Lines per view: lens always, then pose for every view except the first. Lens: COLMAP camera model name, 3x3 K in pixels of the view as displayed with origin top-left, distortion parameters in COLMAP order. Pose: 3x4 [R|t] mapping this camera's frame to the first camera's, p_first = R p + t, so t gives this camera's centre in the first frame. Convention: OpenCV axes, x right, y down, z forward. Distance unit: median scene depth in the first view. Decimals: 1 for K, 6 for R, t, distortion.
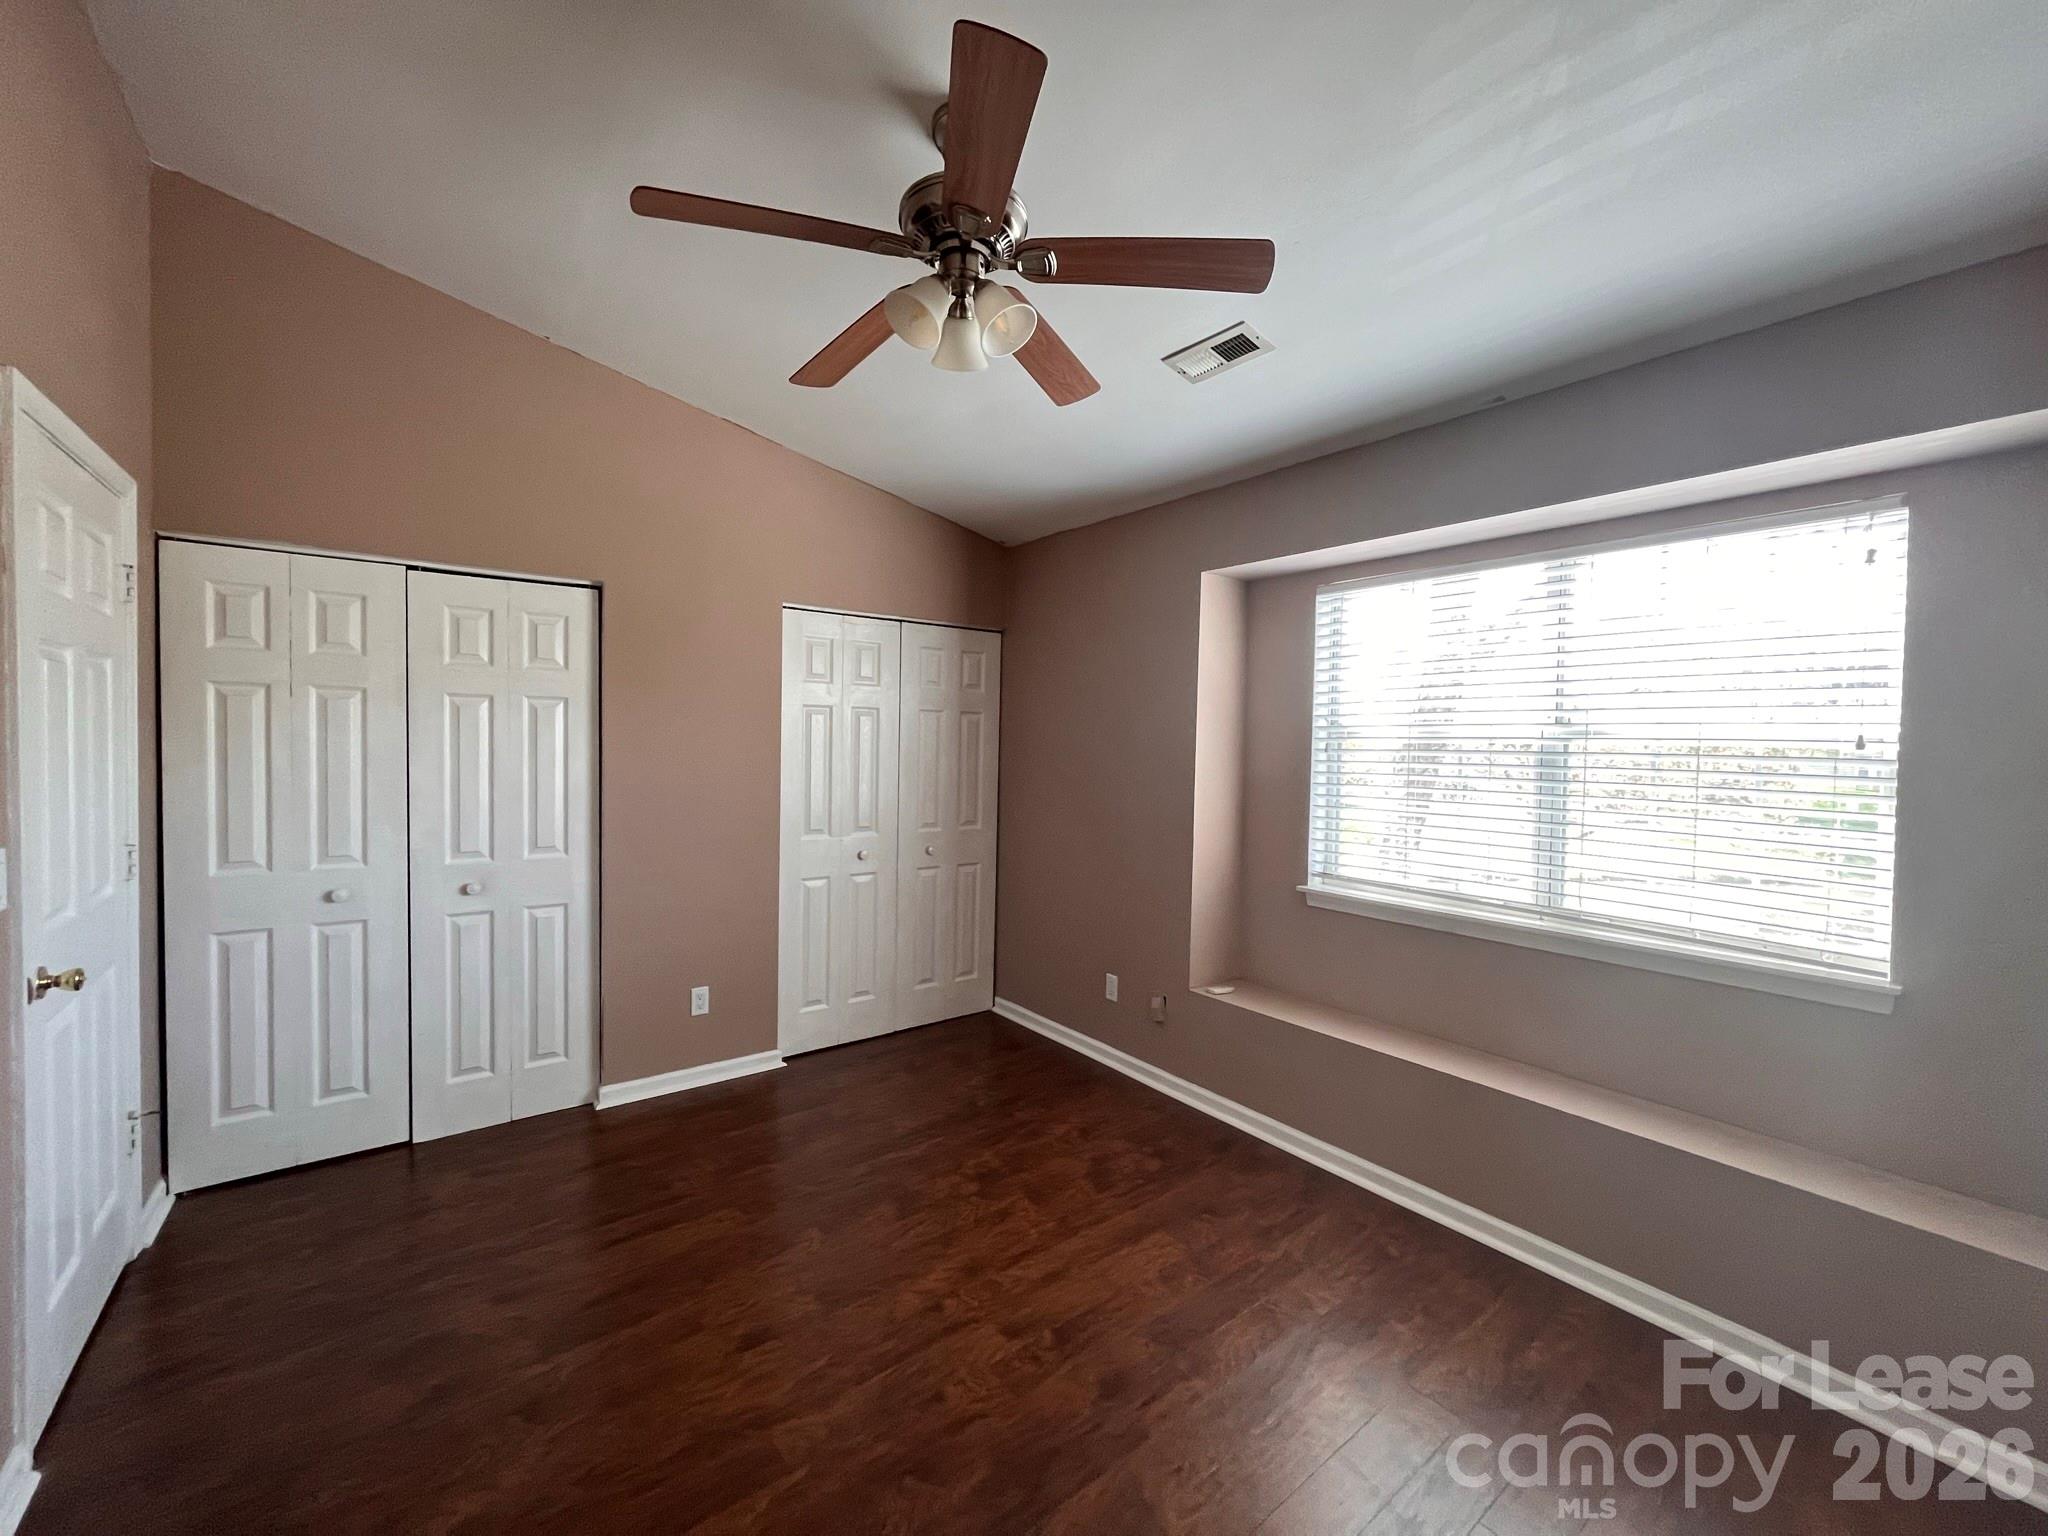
lens RADIAL K [[822.5, 0, 1021.3], [0, 822.5, 758.8], [0, 0, 1]] dist [-0.005346, -0.000304]
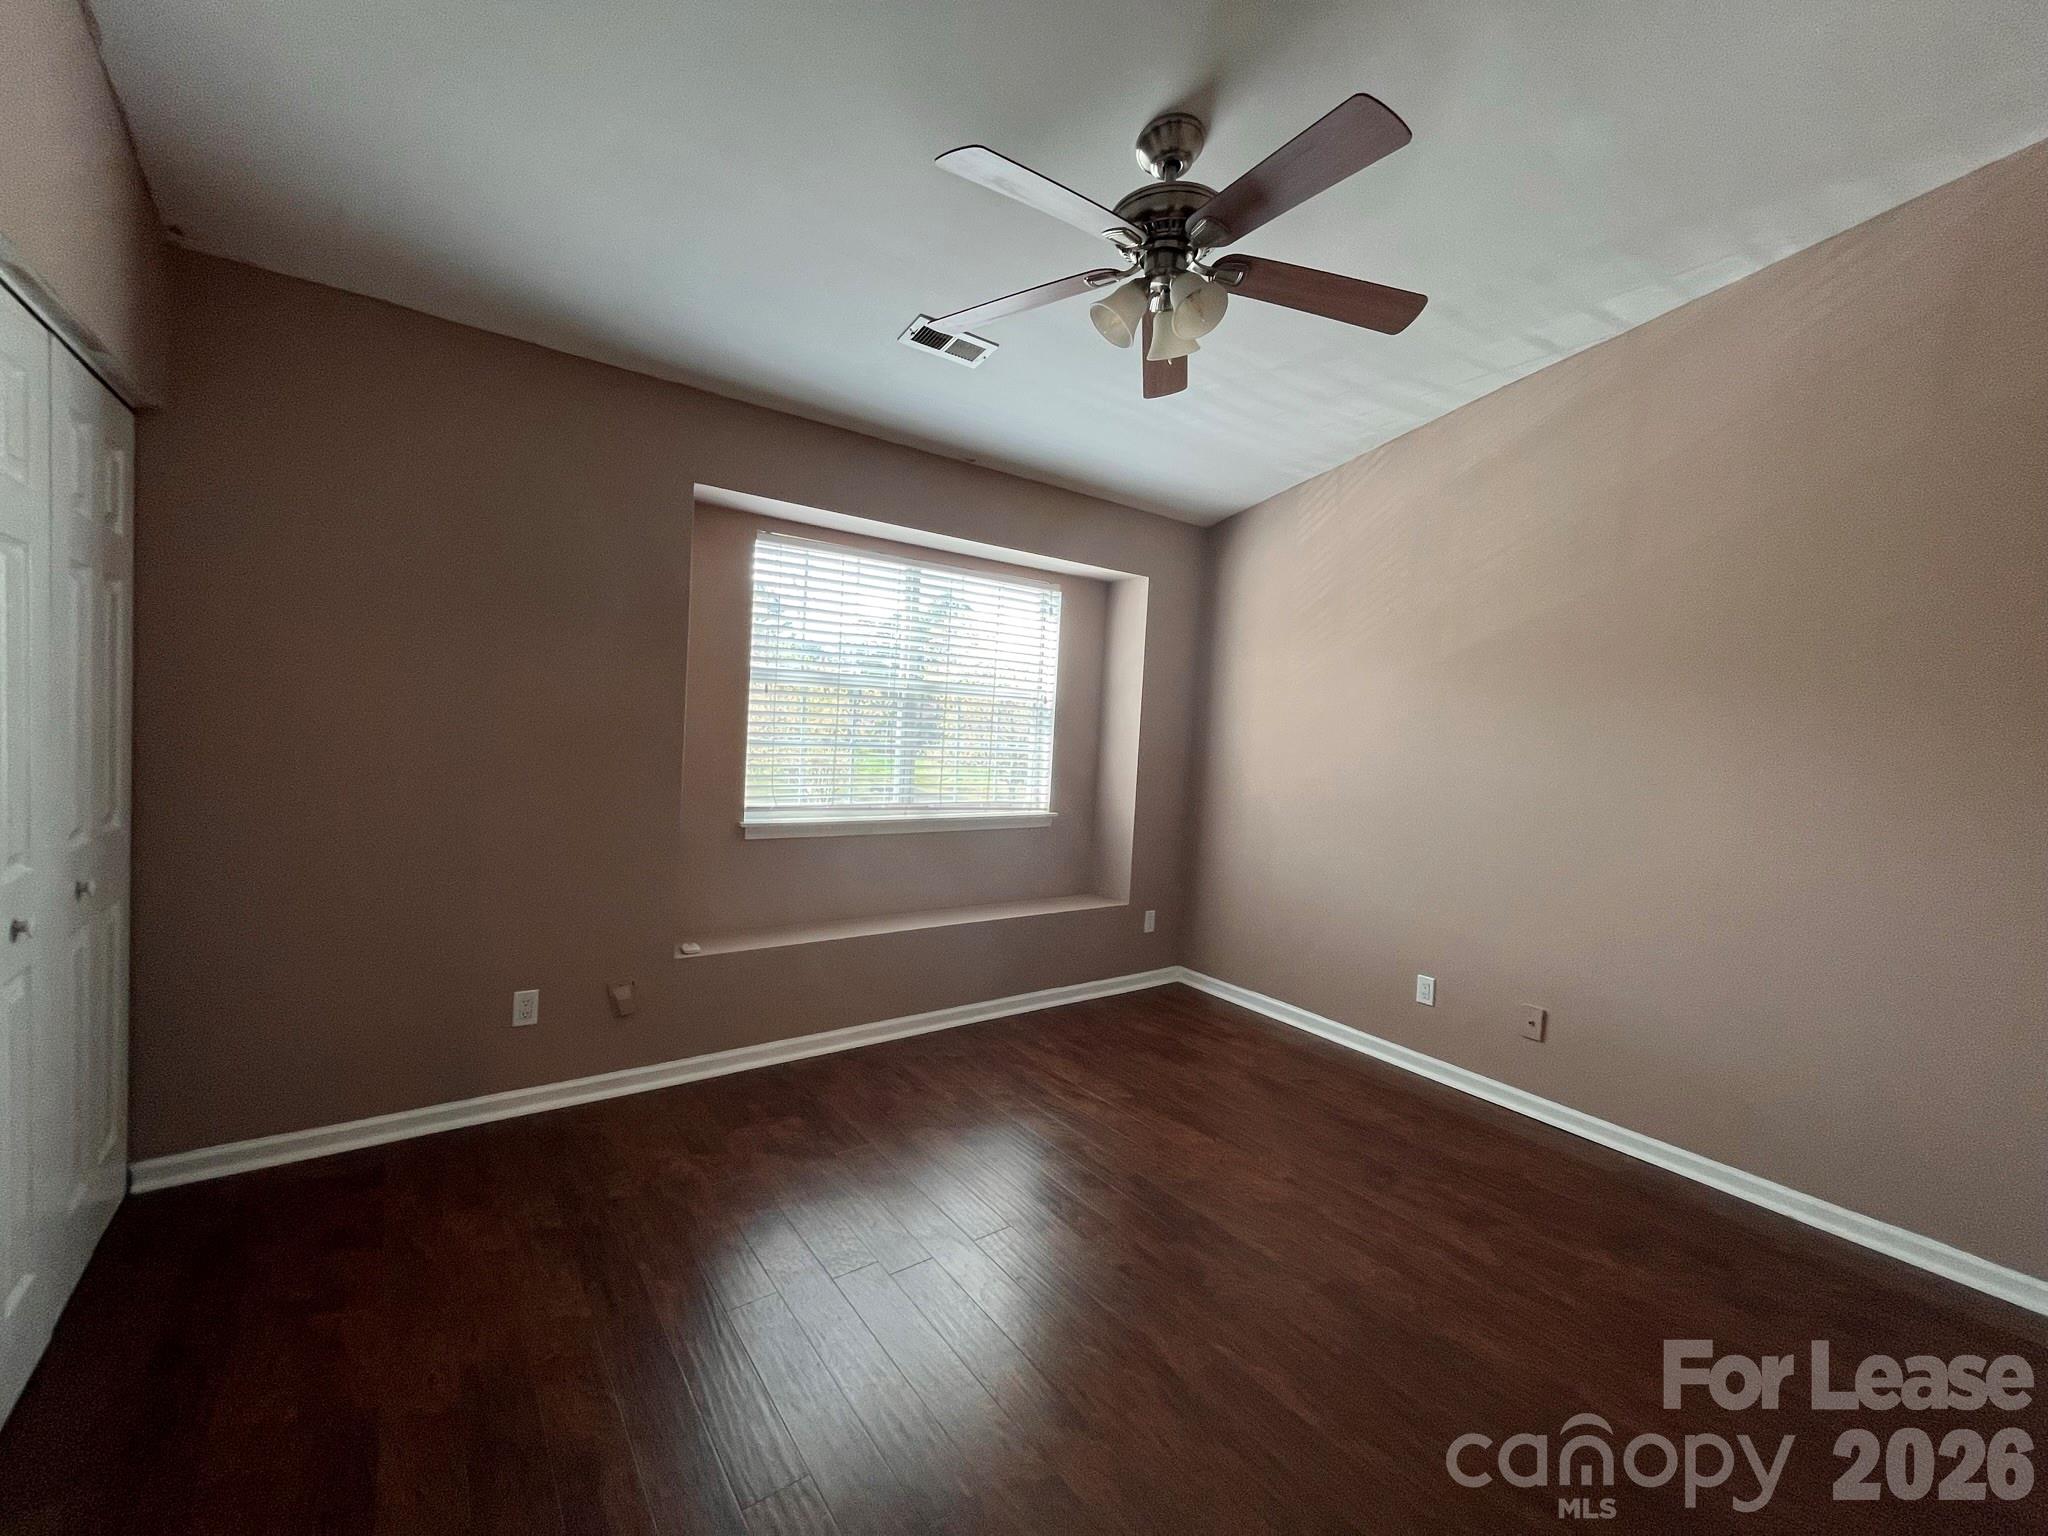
lens RADIAL K [[822.5, 0, 1021.3], [0, 822.5, 758.8], [0, 0, 1]] dist [-0.005346, -0.000304]
pose [[0.017291, -0.065658, 0.997692, -0.653041], [-0.034760, 0.997199, 0.066228, -0.004154], [-0.999246, -0.035825, 0.014960, 0.621912]]
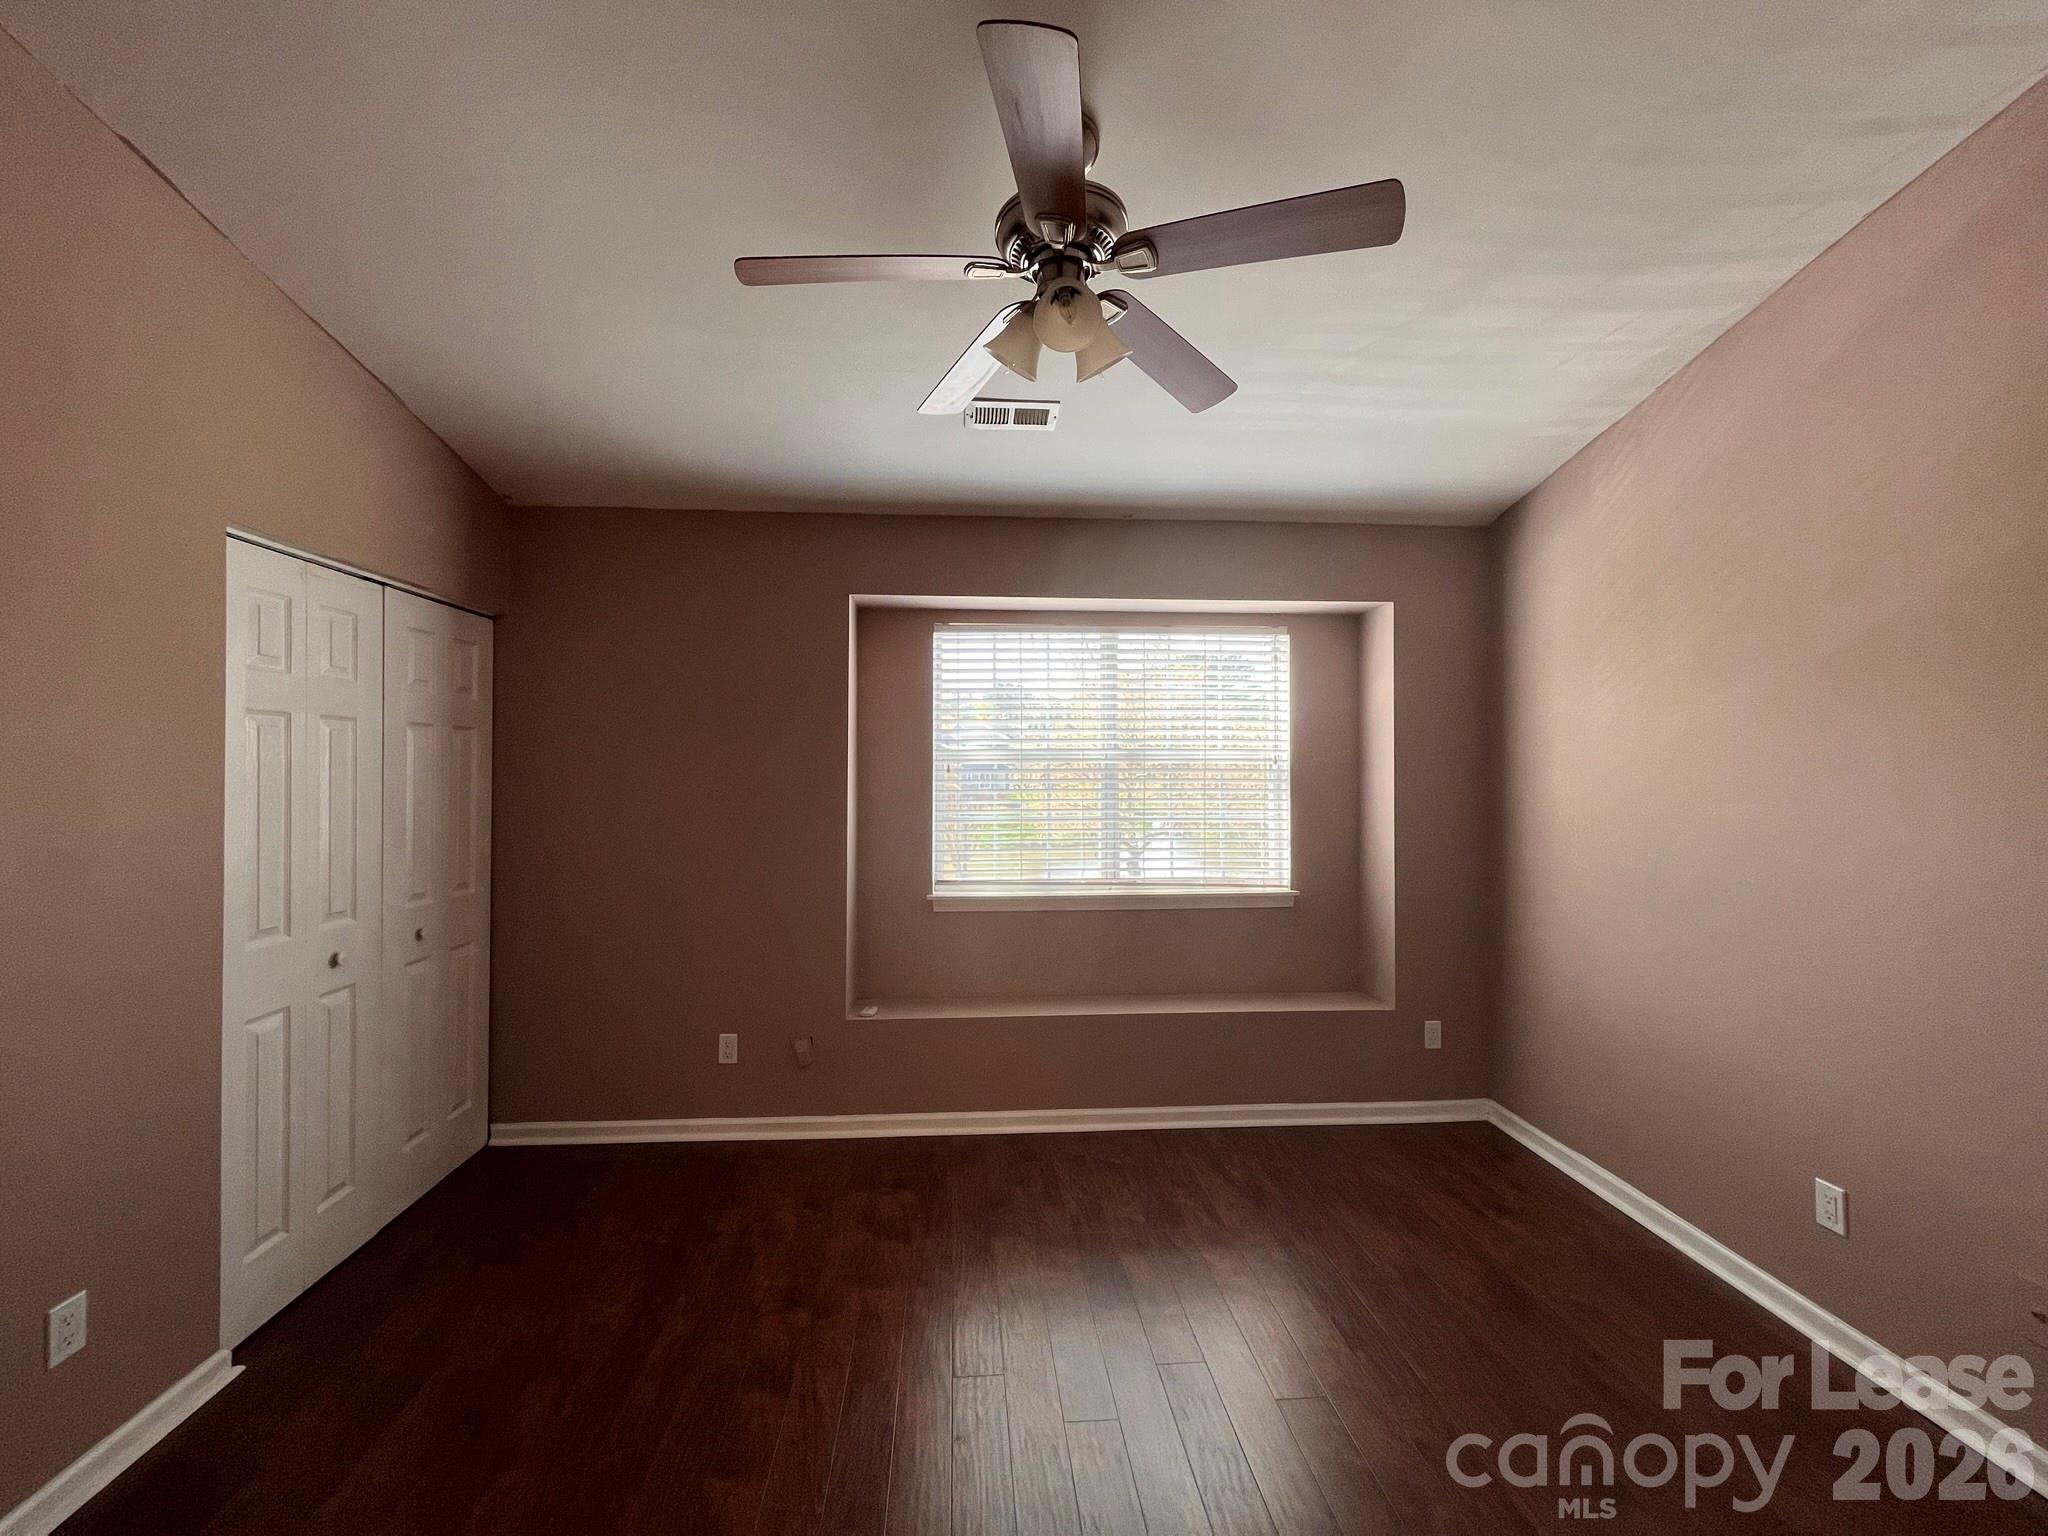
lens RADIAL K [[816.3, 0, 1024.8], [0, 816.3, 758.4], [0, 0, 1]] dist [-0.005451, -0.000878]
pose [[0.552457, -0.007991, 0.833503, -0.480079], [0.027462, 0.999586, -0.008619, -0.014171], [-0.833089, 0.027651, 0.552448, 0.280584]]
